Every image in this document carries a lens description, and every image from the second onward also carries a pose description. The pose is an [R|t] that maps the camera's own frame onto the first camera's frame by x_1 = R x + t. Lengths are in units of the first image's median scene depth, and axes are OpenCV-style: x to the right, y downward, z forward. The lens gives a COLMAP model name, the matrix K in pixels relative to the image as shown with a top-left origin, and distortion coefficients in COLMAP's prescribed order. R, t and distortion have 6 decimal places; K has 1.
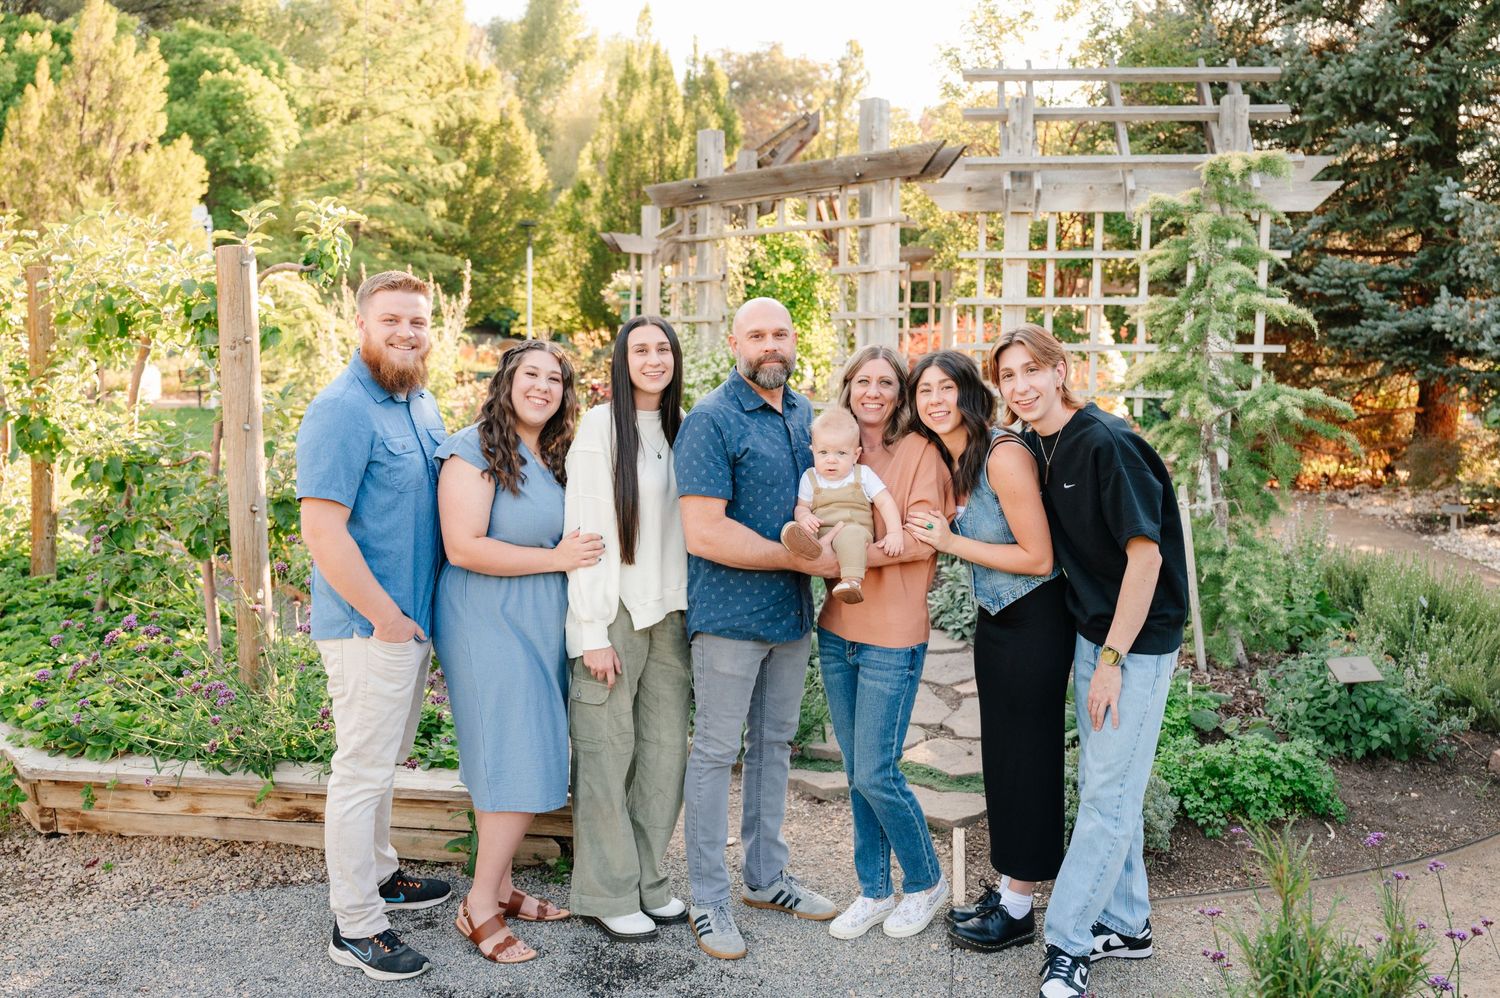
lens RADIAL K [[1312.7, 0, 752.3], [0, 1312.7, 510.1], [0, 0, 1]] dist [0.004482, 0.005035]
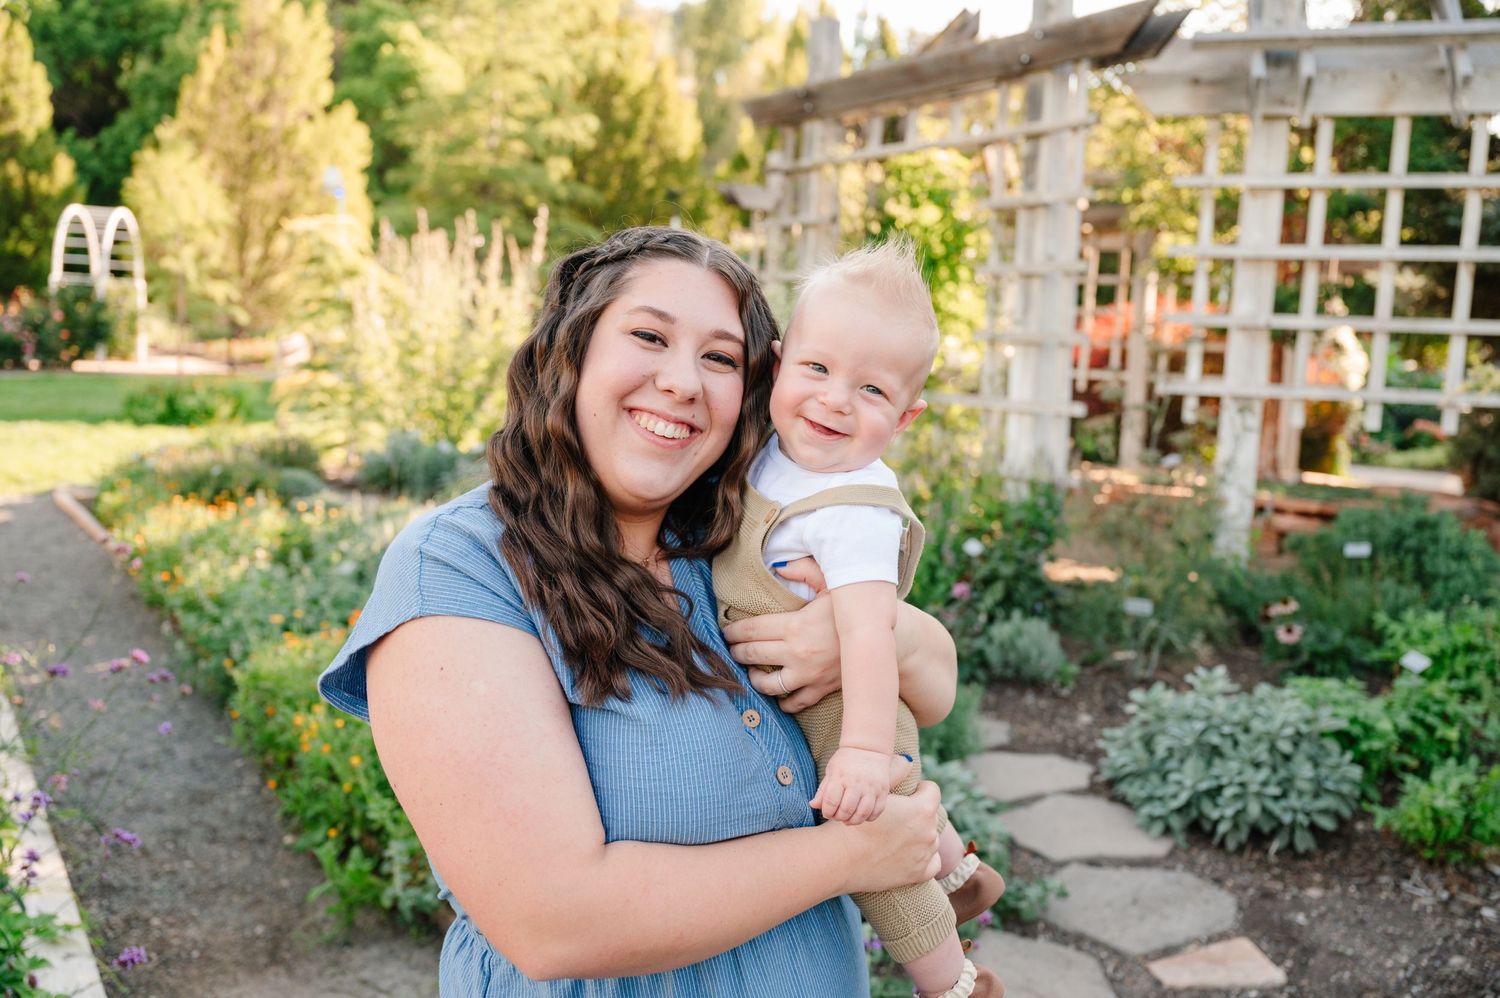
lens RADIAL K [[1291.5, 0, 746.6], [0, 1291.5, 499.8], [0, 0, 1]] dist [0.008497, 0.019262]
pose [[0.989694, 0.045557, -0.135758, 0.037546], [-0.045338, 0.998961, 0.004709, -0.024900], [0.135831, 0.001494, 0.990731, 0.306360]]
